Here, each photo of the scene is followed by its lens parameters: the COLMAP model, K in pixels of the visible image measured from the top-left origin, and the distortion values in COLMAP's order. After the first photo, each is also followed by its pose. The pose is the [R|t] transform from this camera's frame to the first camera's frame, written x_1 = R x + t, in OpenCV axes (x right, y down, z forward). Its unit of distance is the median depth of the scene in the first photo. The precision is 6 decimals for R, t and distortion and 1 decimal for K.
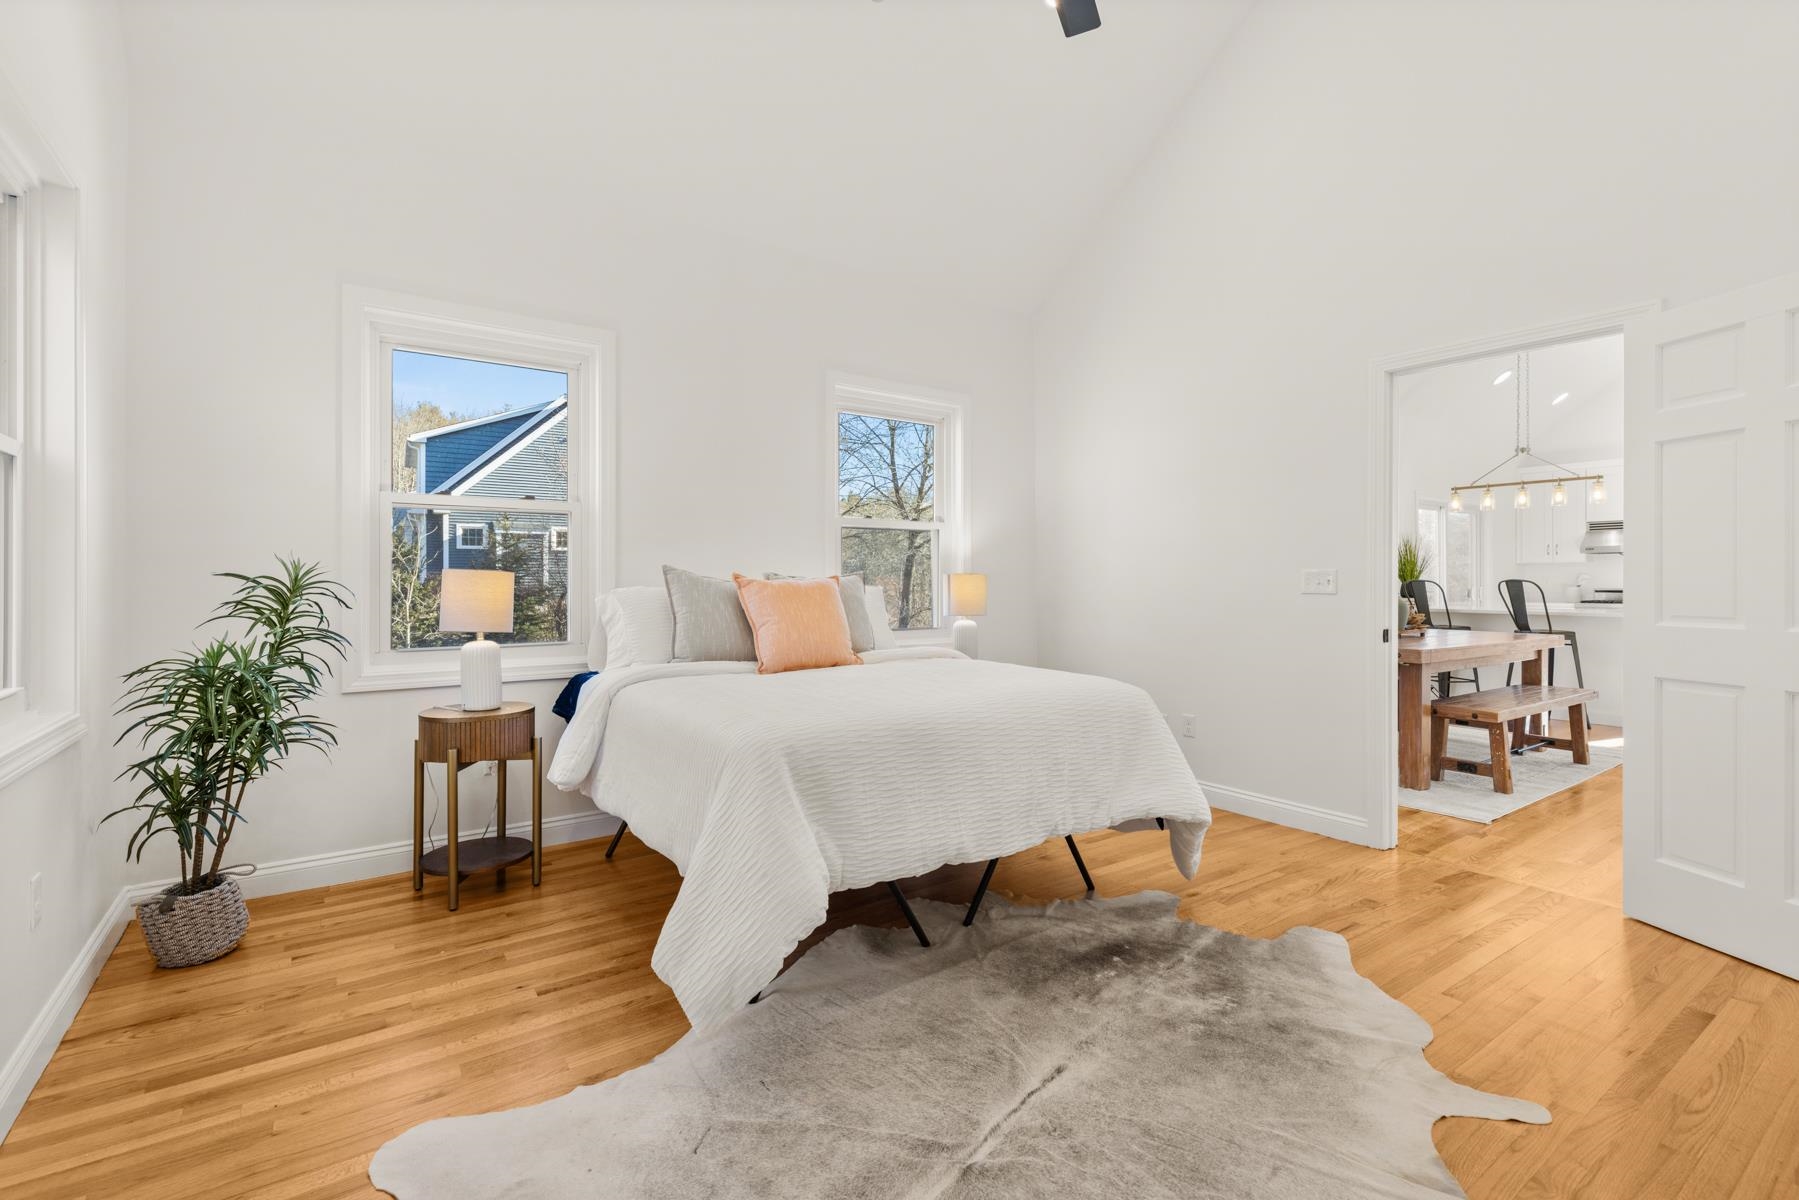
lens RADIAL K [[828.4, 0, 903.7], [0, 828.4, 586.7], [0, 0, 1]] dist [0.009678, -0.002100]
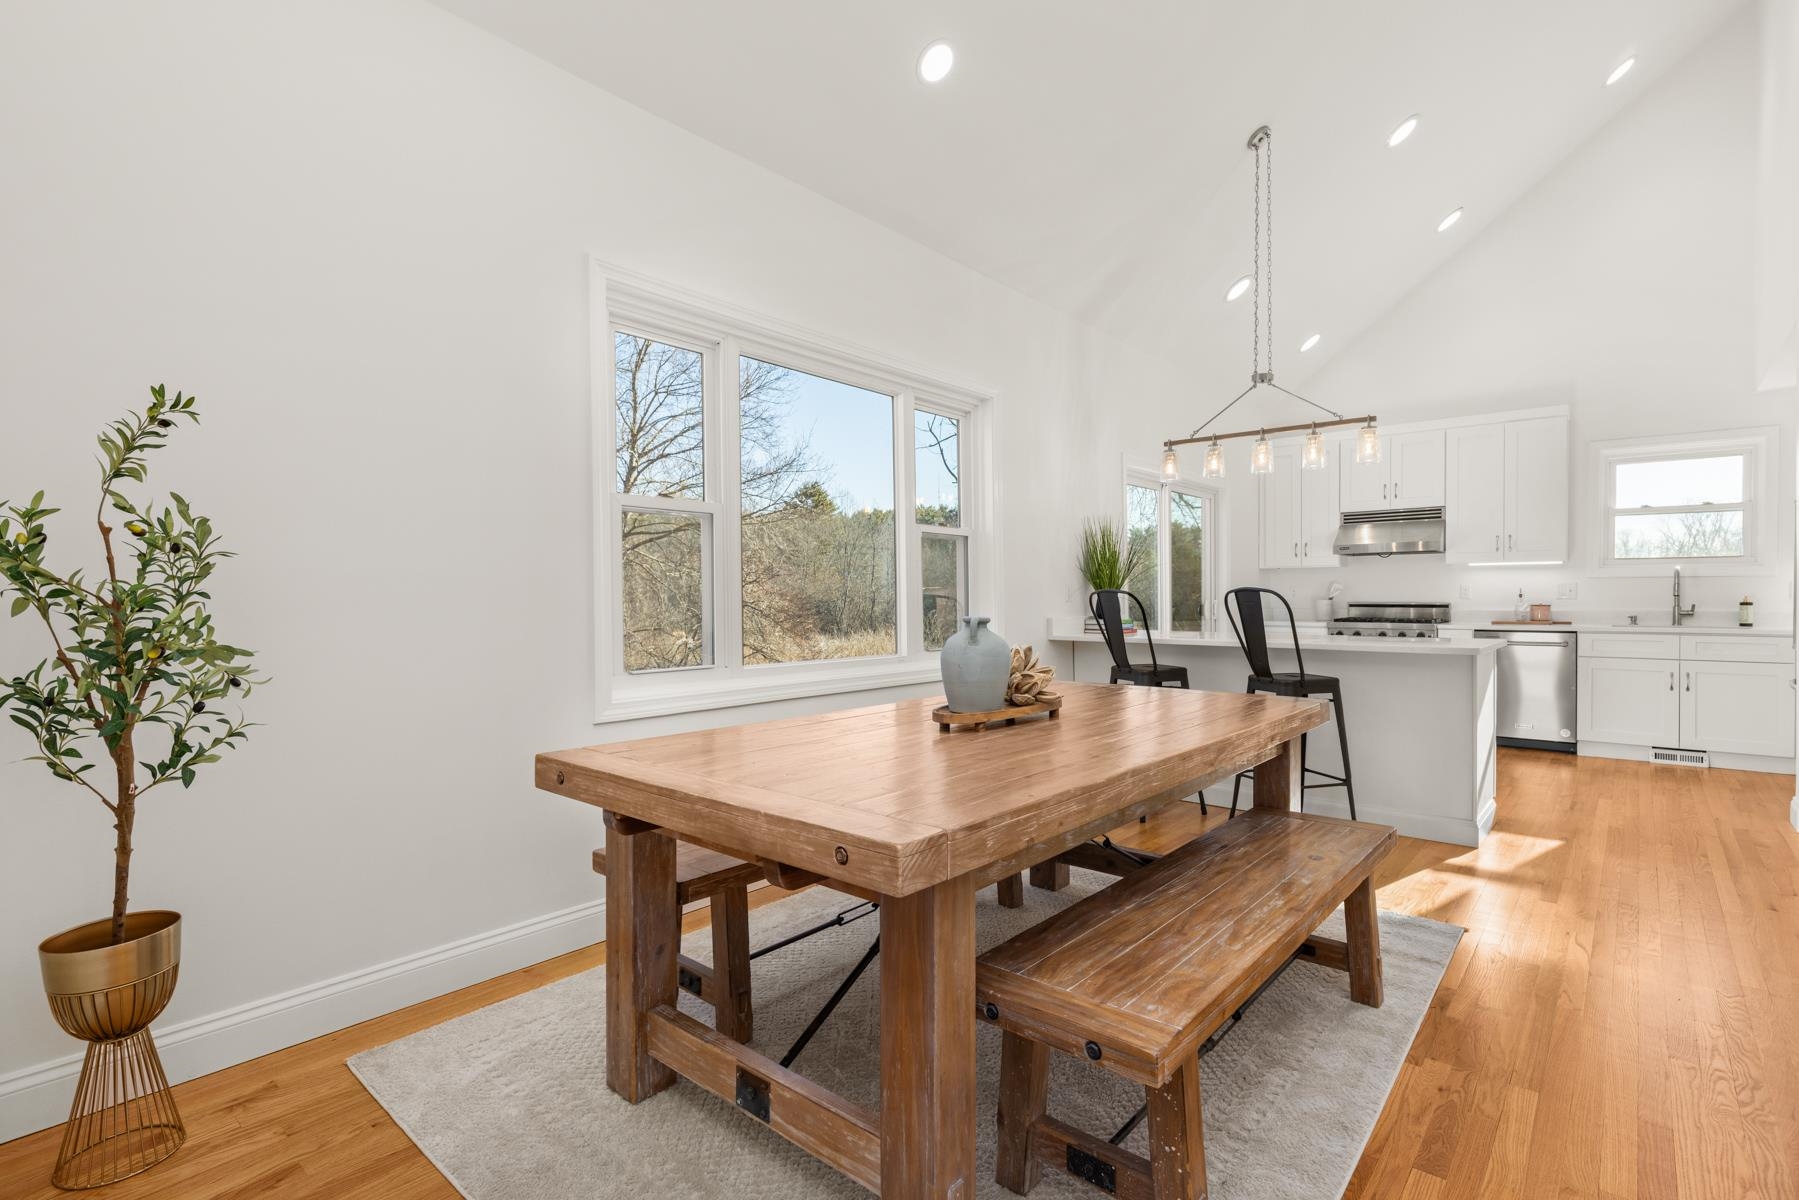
lens RADIAL K [[871.9, 0, 925.6], [0, 871.9, 610.3], [0, 0, 1]] dist [0.015631, -0.000531]
pose [[0.966073, -0.007694, 0.258154, 0.352087], [0.005278, 0.999936, 0.010052, -0.000471], [-0.258214, -0.008348, 0.966052, 0.460776]]
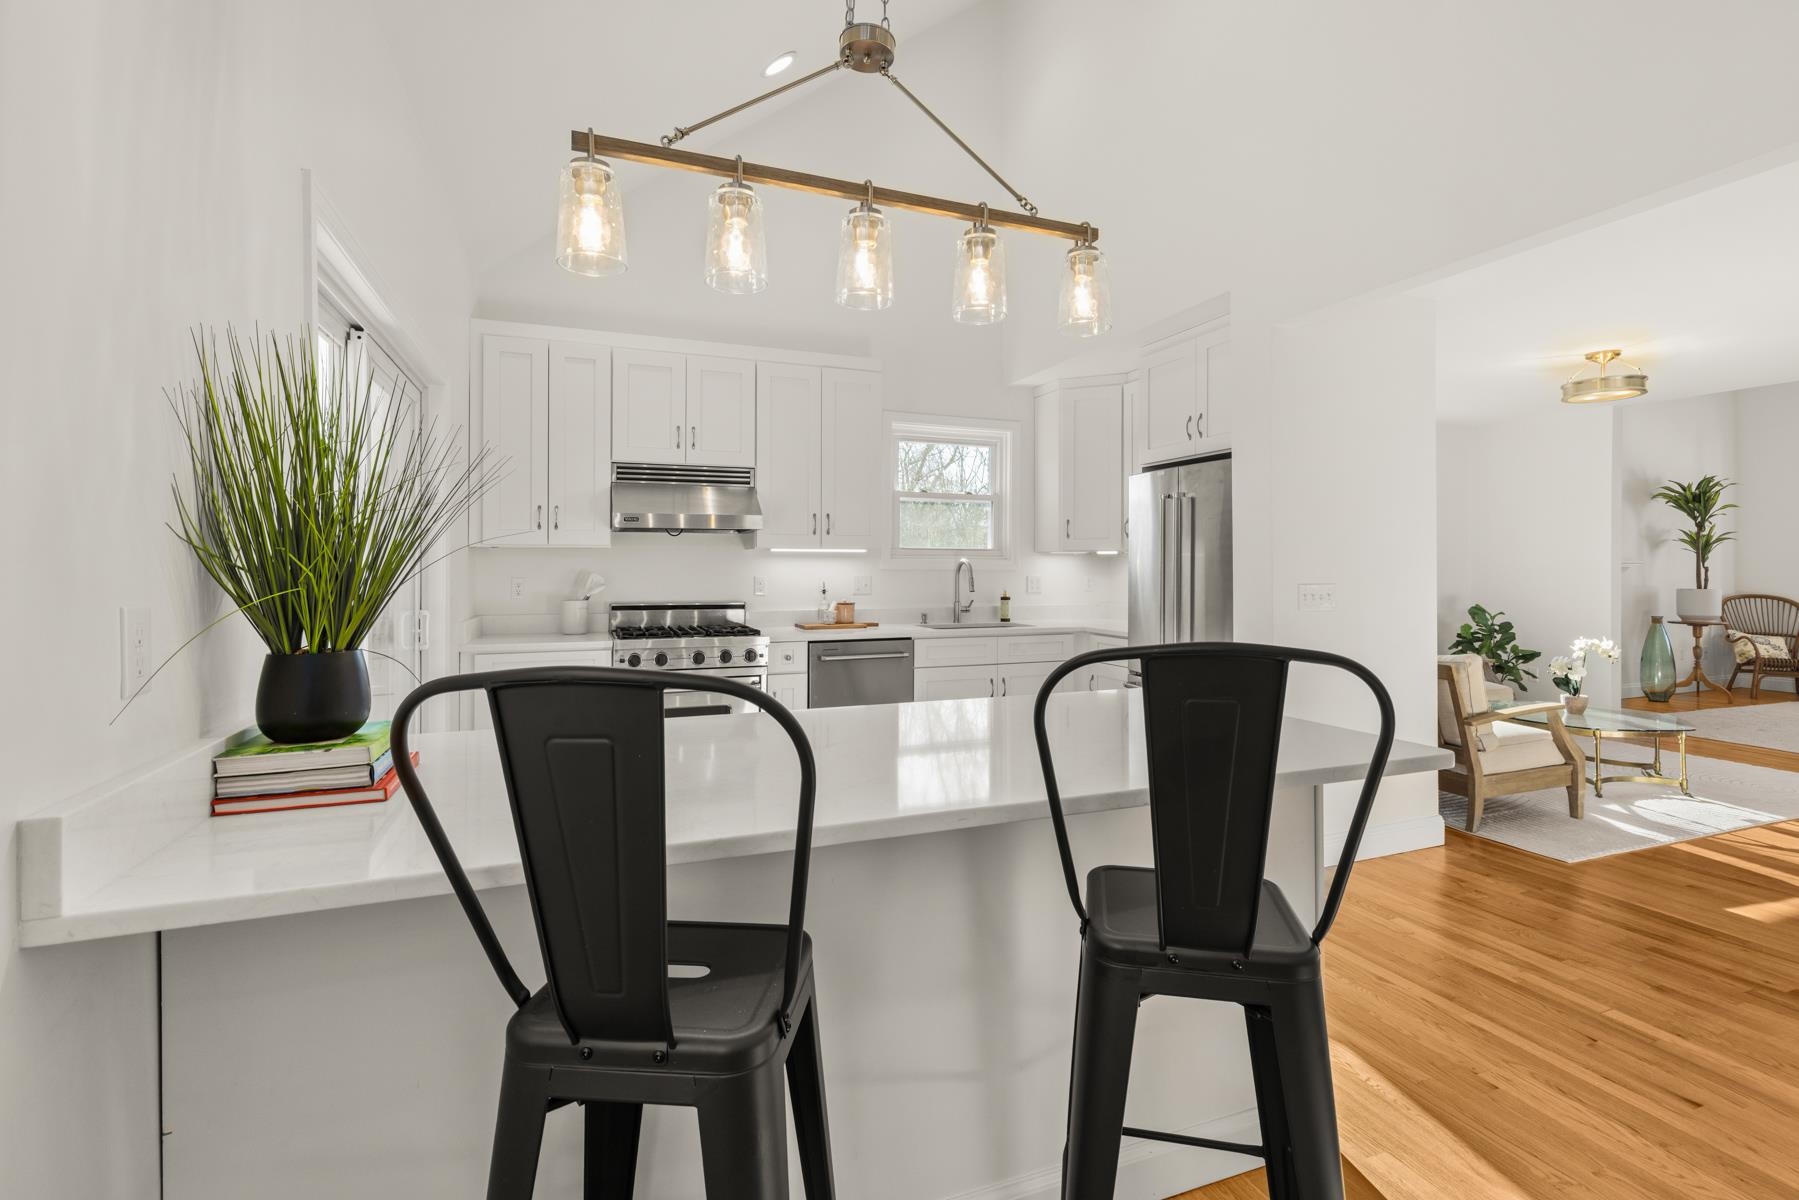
lens RADIAL K [[828.4, 0, 898.5], [0, 828.4, 566.1], [0, 0, 1]] dist [0.009678, -0.002100]
pose [[0.242909, 0.001875, 0.970047, 0.551978], [0.005689, 0.999978, -0.003357, -0.022499], [-0.970032, 0.006334, 0.242893, 0.985528]]
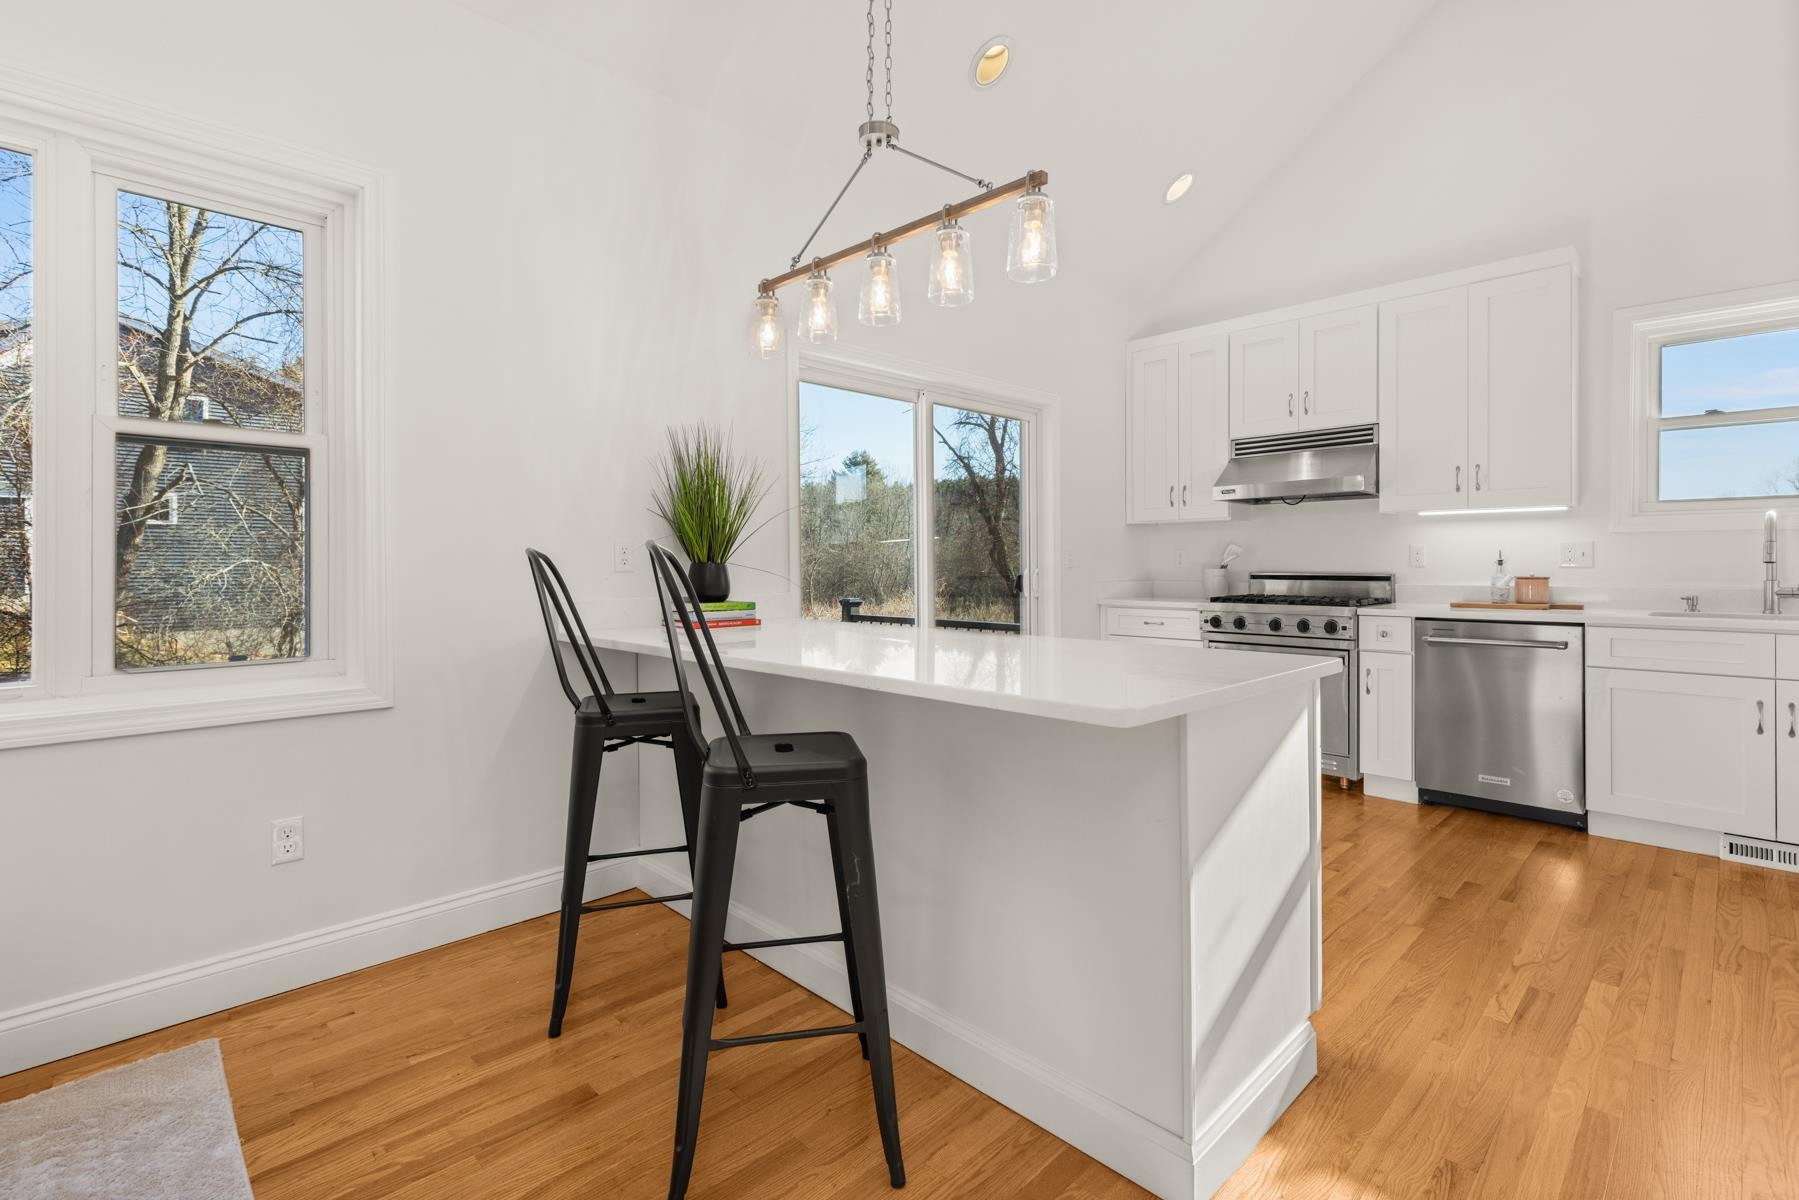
lens RADIAL K [[828.4, 0, 915.1], [0, 828.4, 566.0], [0, 0, 1]] dist [0.009678, -0.002100]
pose [[0.987143, -0.002028, 0.159828, 0.742944], [0.002639, 0.999990, -0.003610, -0.000057], [-0.159819, 0.003986, 0.987138, 0.722973]]
